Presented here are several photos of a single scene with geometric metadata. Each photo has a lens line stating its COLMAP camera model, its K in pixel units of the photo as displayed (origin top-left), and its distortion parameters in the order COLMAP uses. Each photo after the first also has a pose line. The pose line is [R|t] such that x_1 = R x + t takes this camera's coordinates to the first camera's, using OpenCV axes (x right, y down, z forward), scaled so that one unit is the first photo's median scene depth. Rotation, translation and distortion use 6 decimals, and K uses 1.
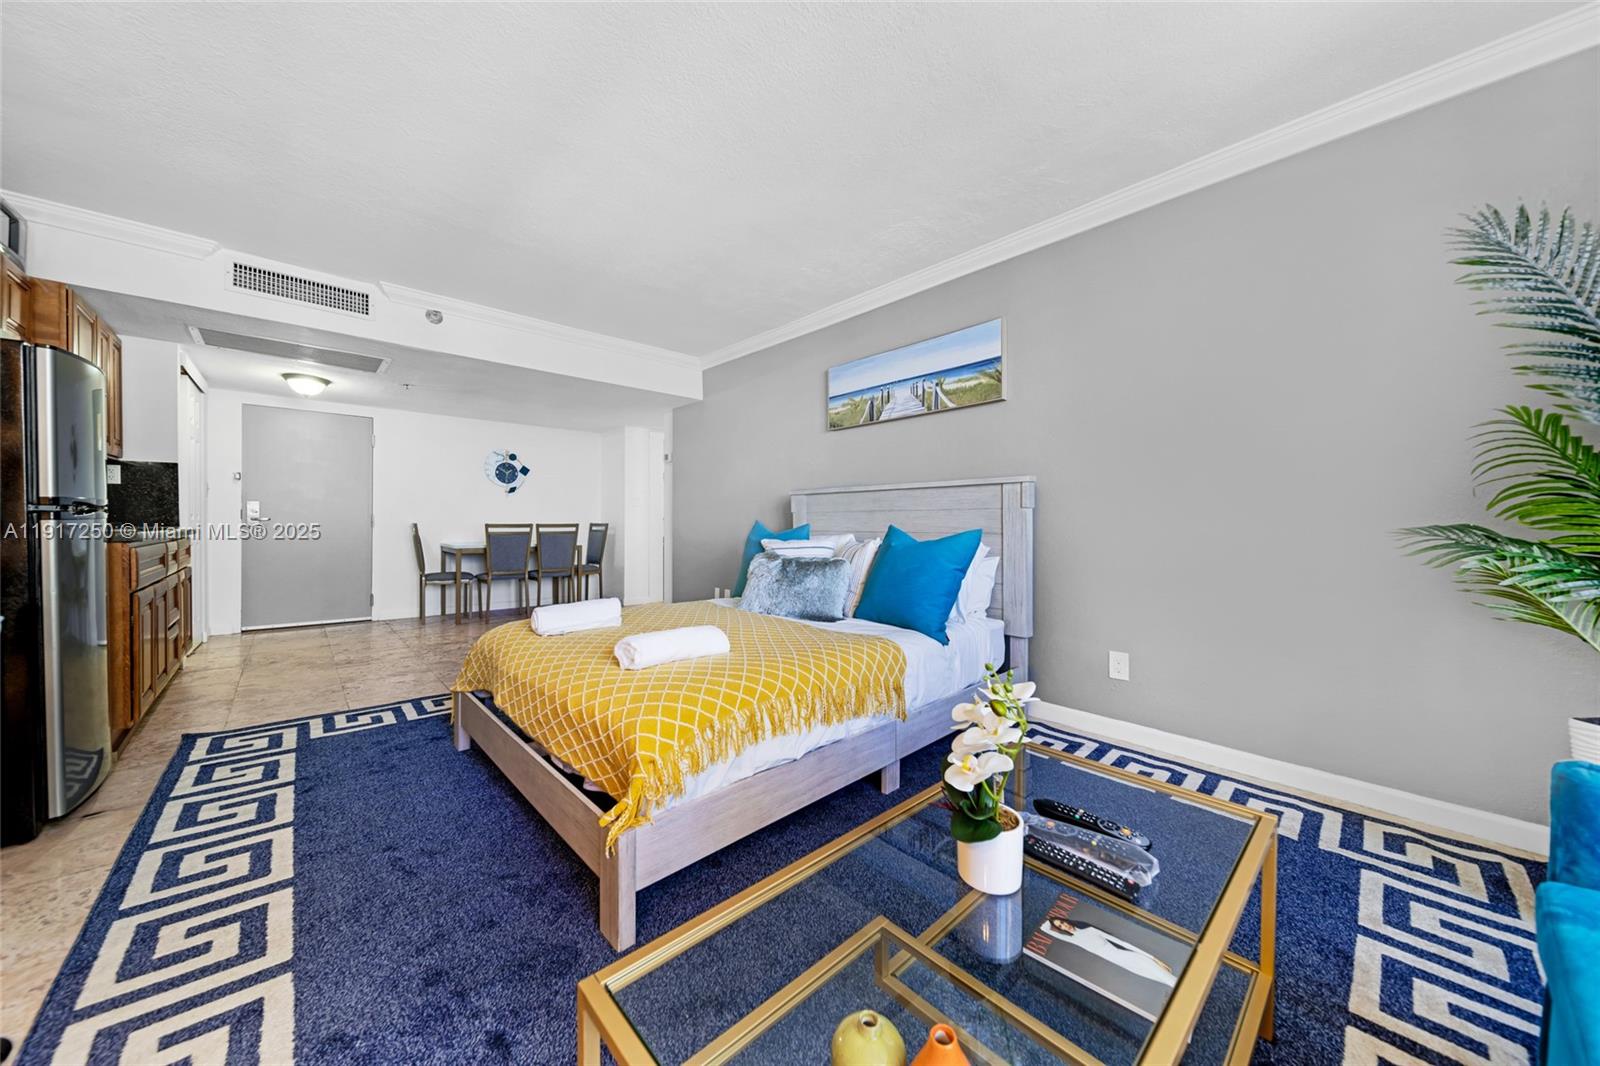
lens RADIAL K [[565.8, 0, 786.3], [0, 565.8, 528.9], [0, 0, 1]] dist [0.006459, -0.002128]
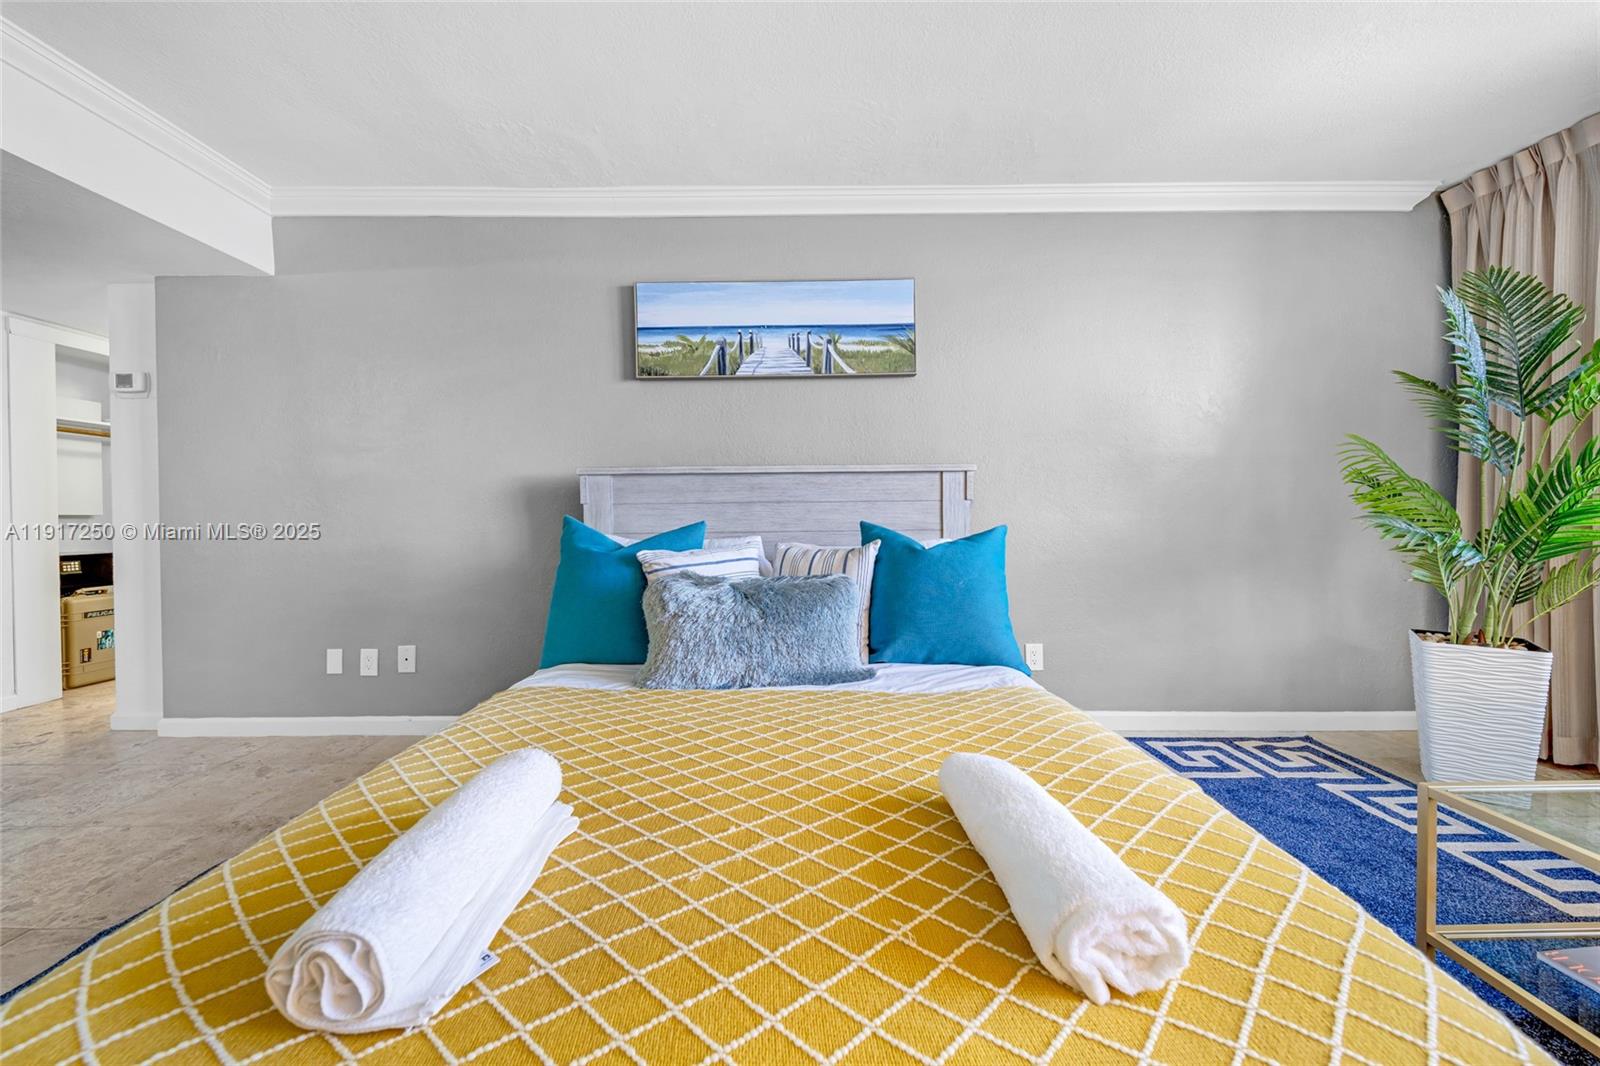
lens RADIAL K [[565.8, 0, 813.1], [0, 565.8, 523.9], [0, 0, 1]] dist [0.006459, -0.002128]
pose [[0.657650, -0.019077, 0.753082, -0.340941], [0.017369, 0.999798, 0.010160, -0.010903], [-0.753124, 0.006399, 0.657848, 0.498638]]
